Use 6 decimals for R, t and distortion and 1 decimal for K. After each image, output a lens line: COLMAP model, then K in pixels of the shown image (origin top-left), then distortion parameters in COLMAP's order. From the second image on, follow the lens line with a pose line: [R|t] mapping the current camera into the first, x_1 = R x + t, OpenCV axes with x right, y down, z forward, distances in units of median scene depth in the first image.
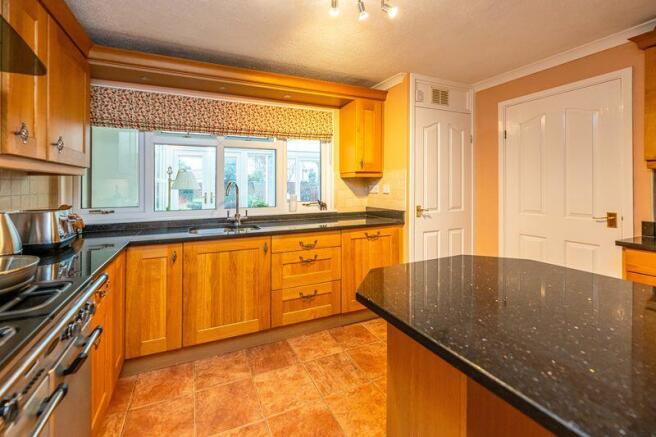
lens RADIAL K [[265.3, 0, 299.0], [0, 265.3, 187.5], [0, 0, 1]] dist [-0.034449, 0.000003]
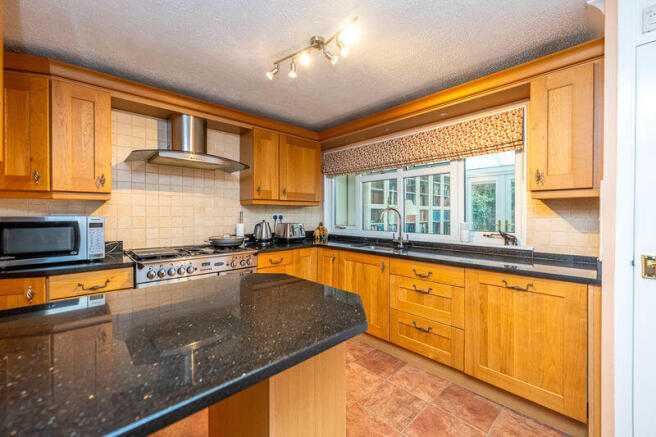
lens RADIAL K [[268.3, 0, 328.0], [0, 268.3, 218.5], [0, 0, 1]] dist [0.000286, -0.000173]
pose [[0.358902, 0.028006, -0.932955, 0.722084], [-0.006083, 0.999599, 0.027667, -0.007947], [0.933355, -0.004255, 0.358929, 0.308456]]
